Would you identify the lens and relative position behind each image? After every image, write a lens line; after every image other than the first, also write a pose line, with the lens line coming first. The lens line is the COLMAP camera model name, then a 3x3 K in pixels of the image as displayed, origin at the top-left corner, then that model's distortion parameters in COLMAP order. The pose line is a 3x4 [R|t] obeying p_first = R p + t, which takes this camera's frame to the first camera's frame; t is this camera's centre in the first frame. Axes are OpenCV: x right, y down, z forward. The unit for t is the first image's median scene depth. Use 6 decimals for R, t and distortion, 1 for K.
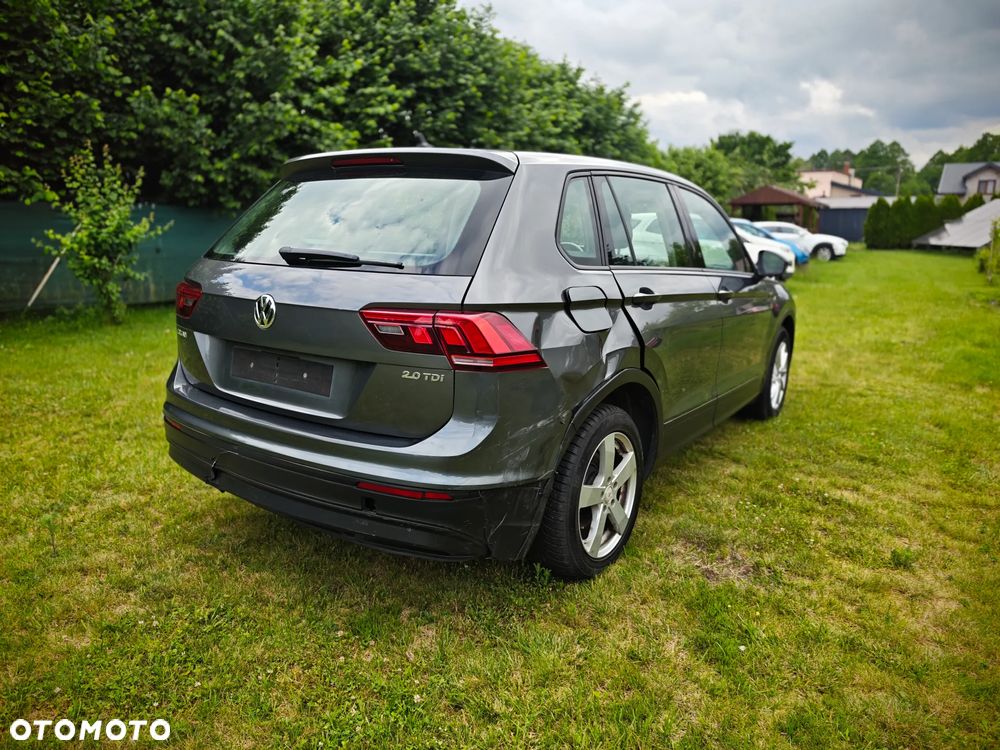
lens RADIAL K [[691.7, 0, 500.0], [0, 691.7, 375.0], [0, 0, 1]] dist [0.026435, -0.000407]
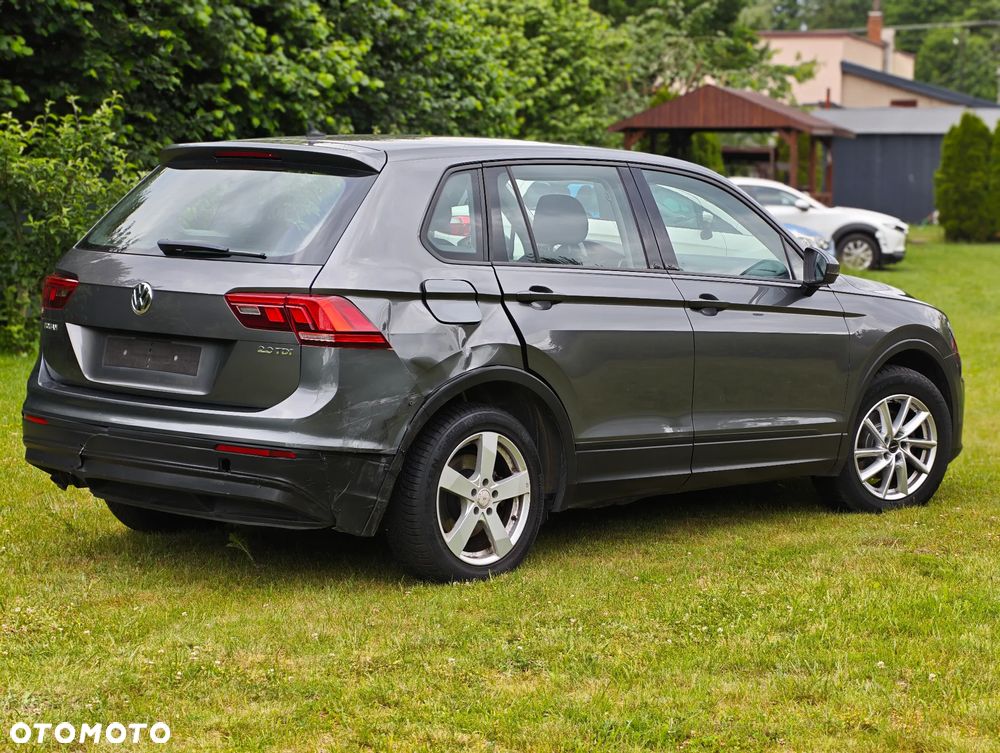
lens RADIAL K [[2365.2, 0, 500.0], [0, 2365.2, 376.5], [0, 0, 1]] dist [0.275995, -0.313800]
pose [[0.988774, 0.015829, -0.148575, 0.736732], [-0.034529, 0.991663, -0.124145, 0.454759], [0.145371, 0.127882, 0.981078, -2.448395]]
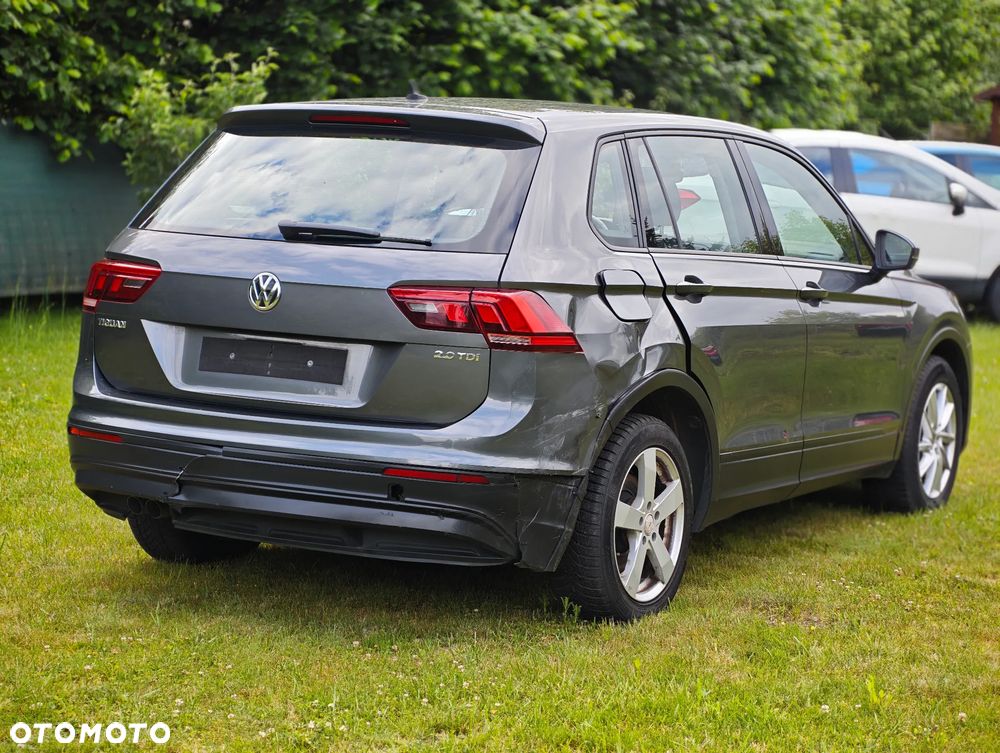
lens RADIAL K [[2365.2, 0, 500.0], [0, 2365.2, 376.5], [0, 0, 1]] dist [0.275995, -0.313800]
pose [[0.995763, 0.010230, 0.091386, -0.310003], [-0.000197, 0.994027, -0.109134, 0.342509], [-0.091957, 0.108654, 0.989817, -1.990695]]
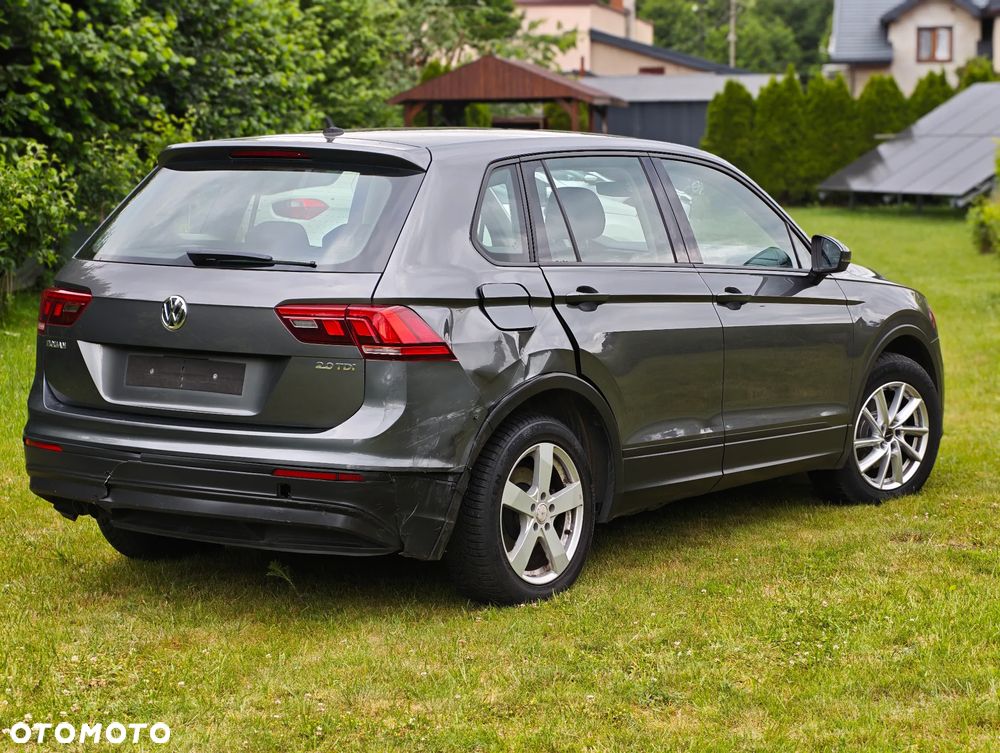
lens RADIAL K [[2365.2, 0, 500.0], [0, 2365.2, 376.5], [0, 0, 1]] dist [0.275995, -0.313800]
pose [[0.999628, -0.015518, -0.022419, 0.195837], [0.012924, 0.993673, -0.111565, 0.375501], [0.024008, 0.111234, 0.993504, -2.299939]]
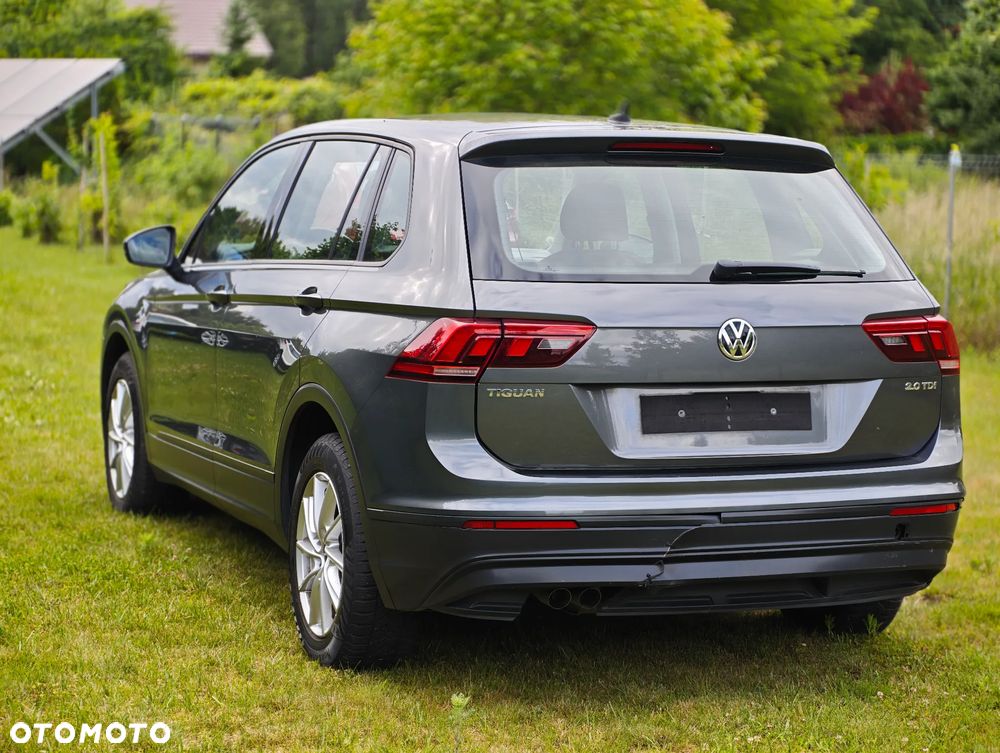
lens RADIAL K [[2365.2, 0, 500.0], [0, 2365.2, 376.5], [0, 0, 1]] dist [0.275995, -0.313800]
pose [[0.561627, -0.086987, 0.822805, -2.748524], [0.165168, 0.986229, -0.008476, -0.069202], [-0.810737, 0.140661, 0.568260, -0.350071]]
